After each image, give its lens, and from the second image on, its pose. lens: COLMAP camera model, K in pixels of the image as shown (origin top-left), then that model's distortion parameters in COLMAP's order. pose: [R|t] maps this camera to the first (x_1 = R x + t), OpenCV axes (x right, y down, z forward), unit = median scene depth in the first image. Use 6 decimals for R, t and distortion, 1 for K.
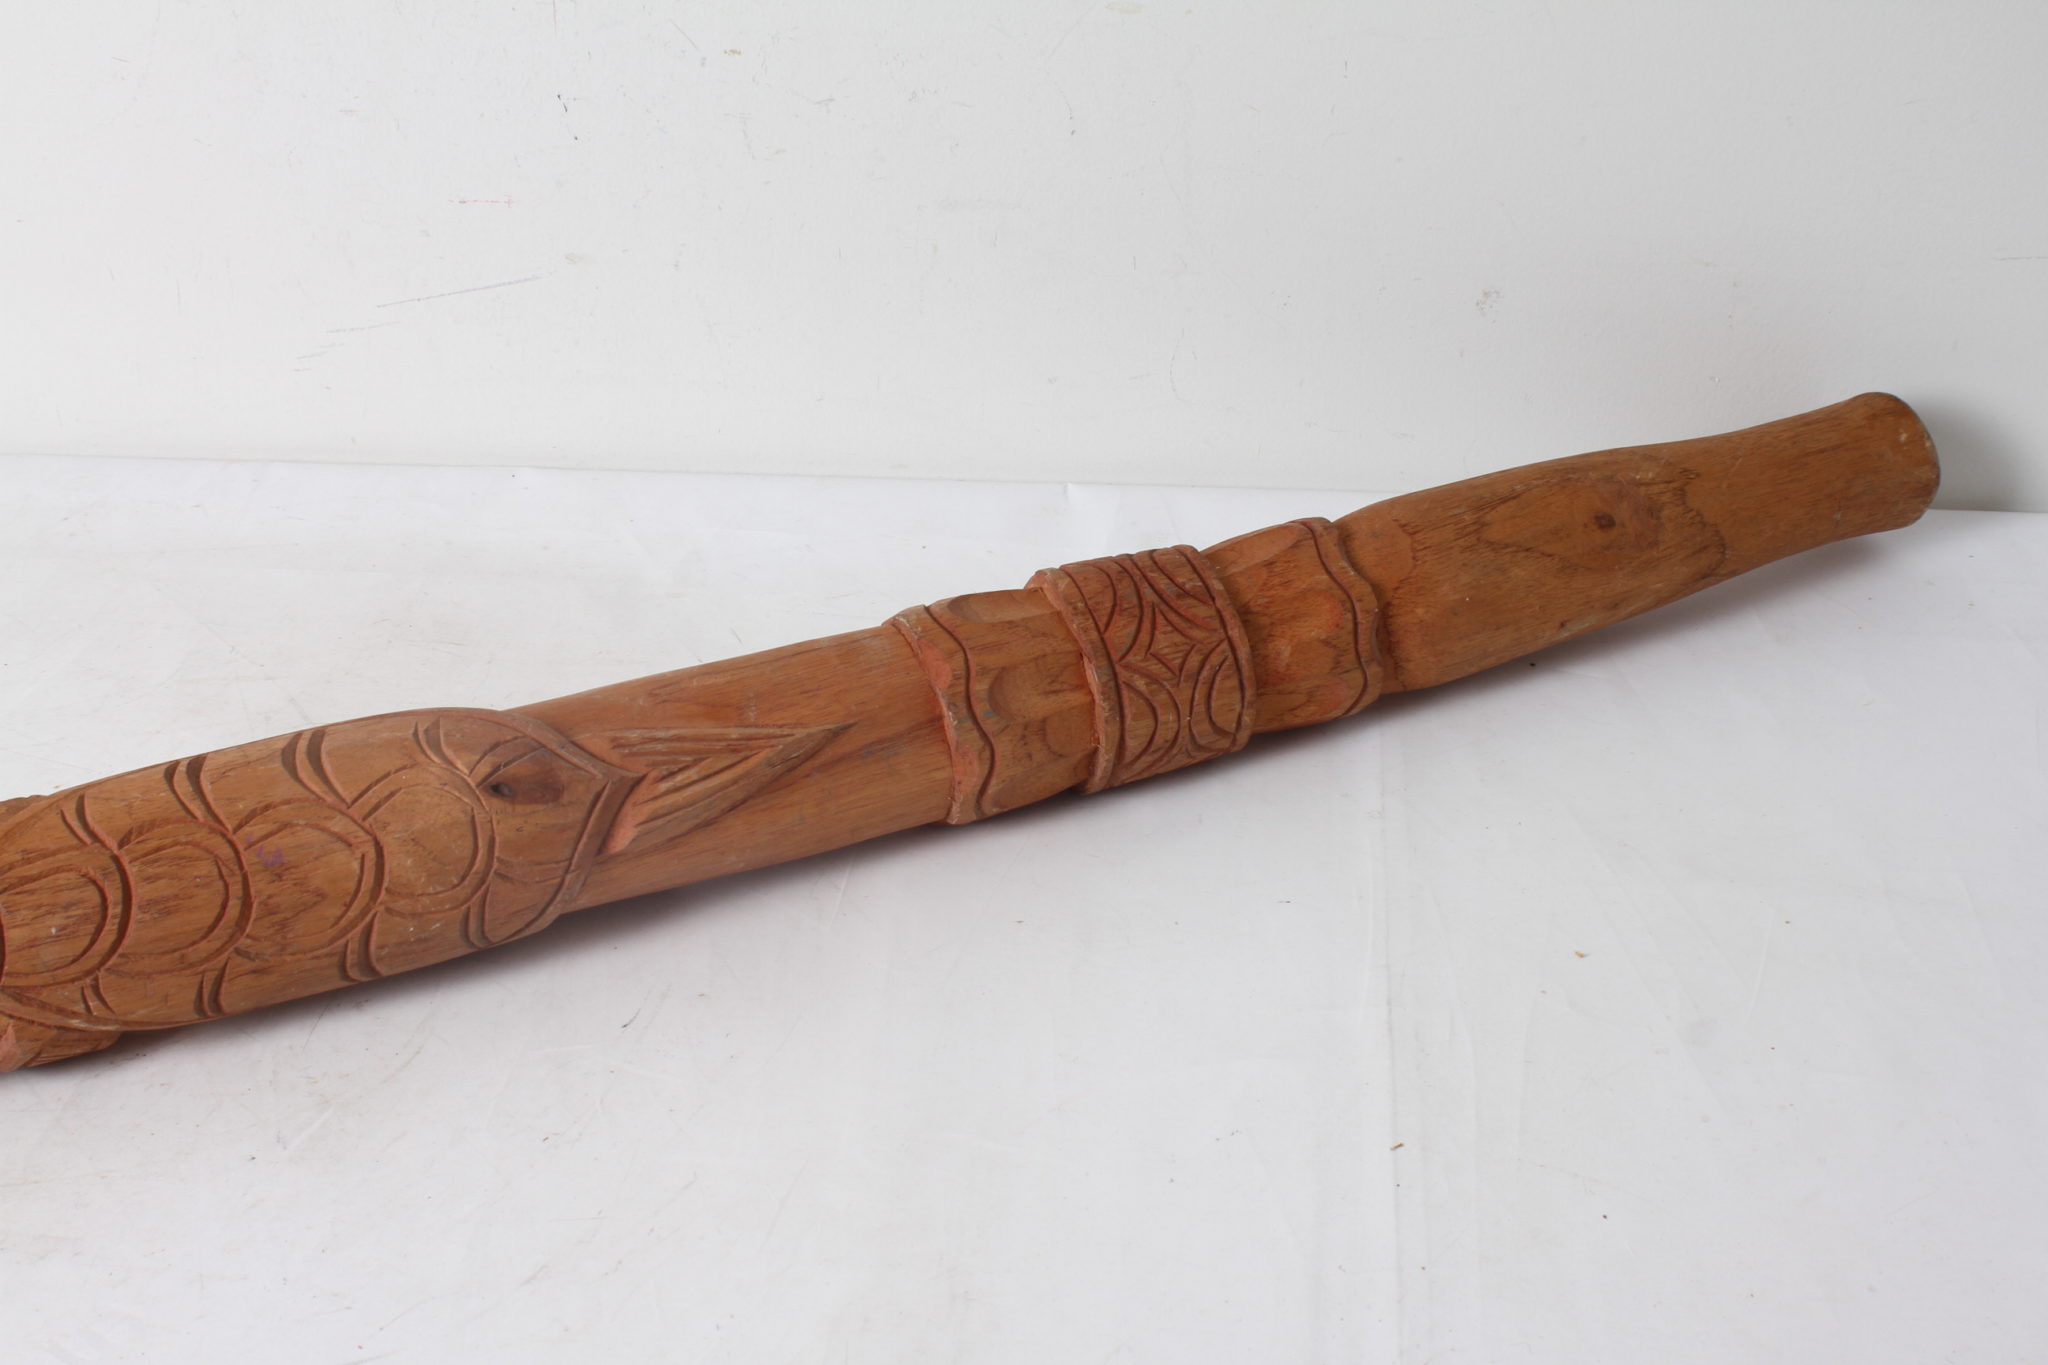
lens RADIAL K [[2693.7, 0, 1017.2], [0, 2693.7, 688.9], [0, 0, 1]] dist [-0.149925, 0.000000]
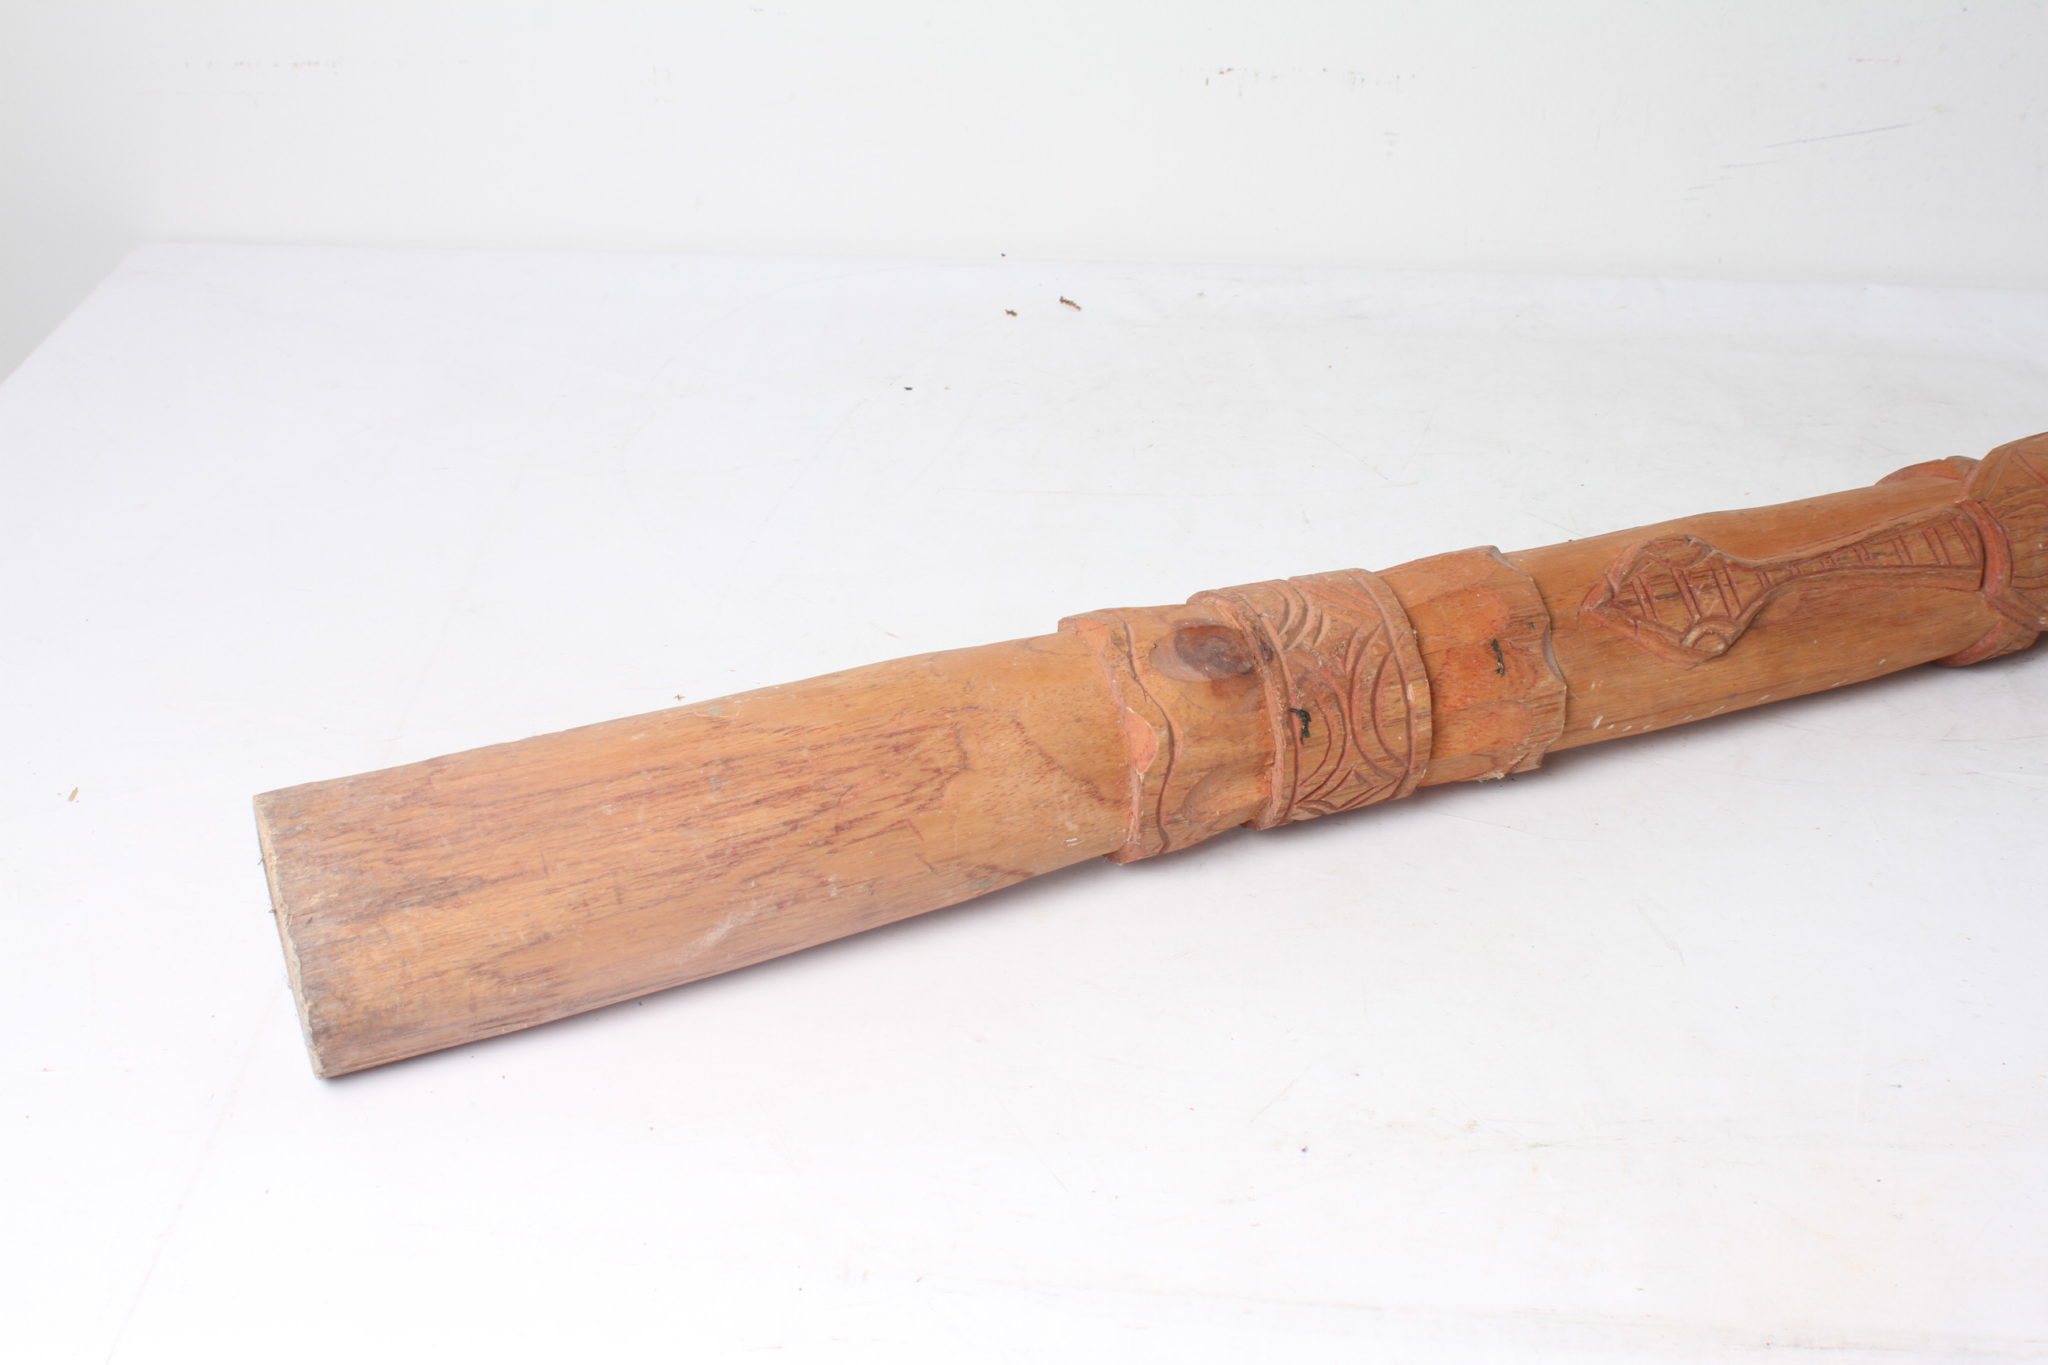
lens RADIAL K [[2693.7, 0, 1025.4], [0, 2693.7, 676.9], [0, 0, 1]] dist [-0.149925, 0.000000]
pose [[0.999911, -0.005500, 0.012165, -0.813910], [0.005751, 0.999769, -0.020688, 0.166321], [-0.012048, 0.020756, 0.999712, -0.271919]]
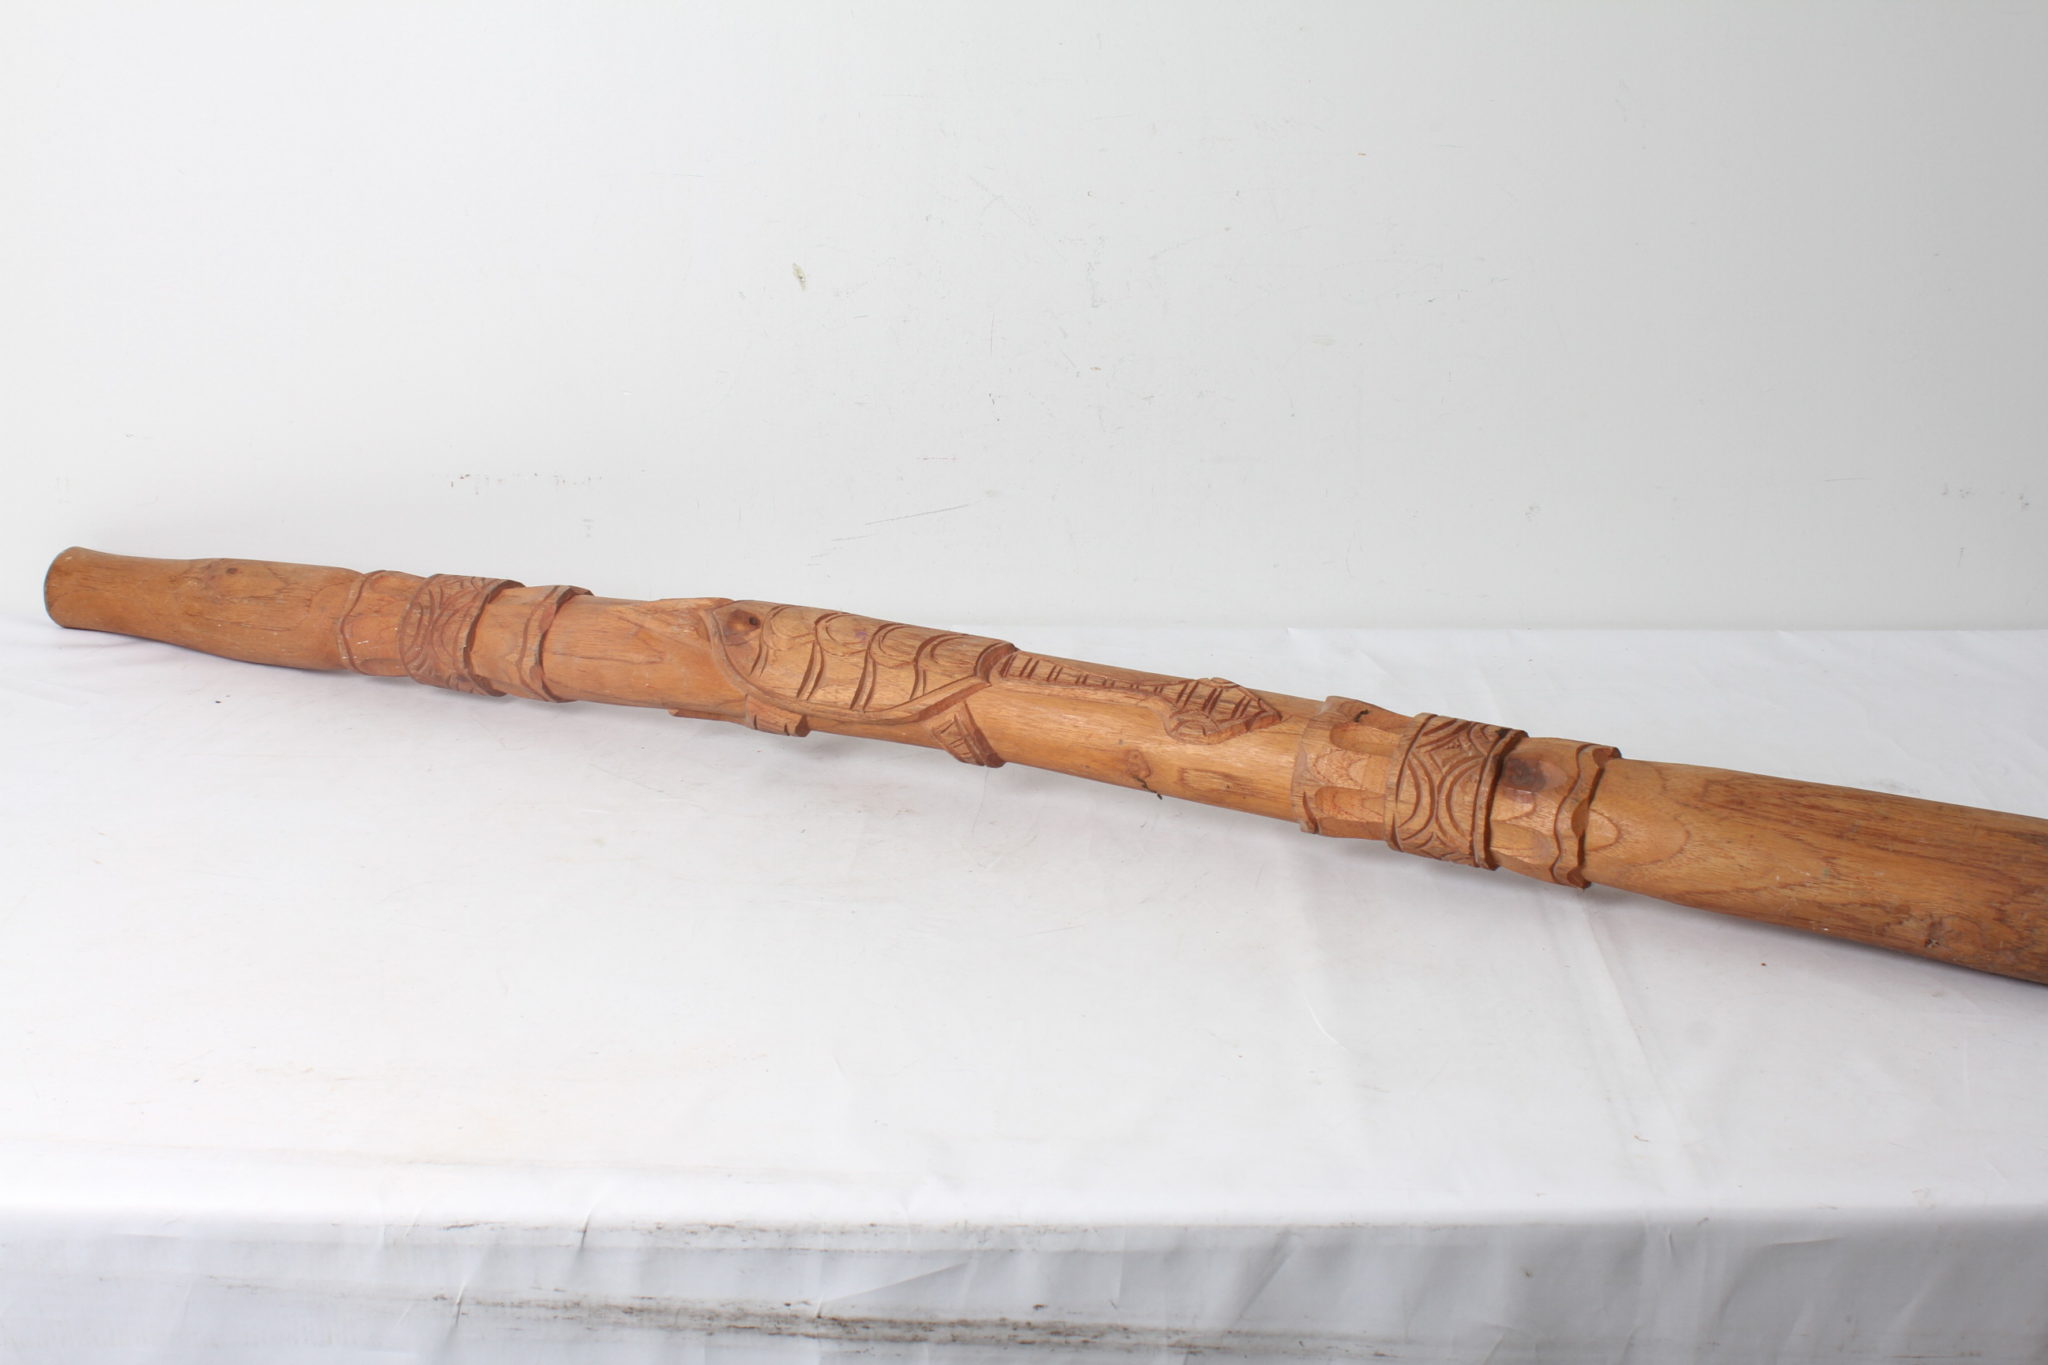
lens RADIAL K [[2693.7, 0, 1028.3], [0, 2693.7, 680.6], [0, 0, 1]] dist [-0.149925, 0.000000]
pose [[-0.737475, -0.533566, 0.414050, -1.161992], [0.627680, -0.315188, 0.711811, -1.234707], [-0.249295, 0.784834, 0.567352, -0.139745]]
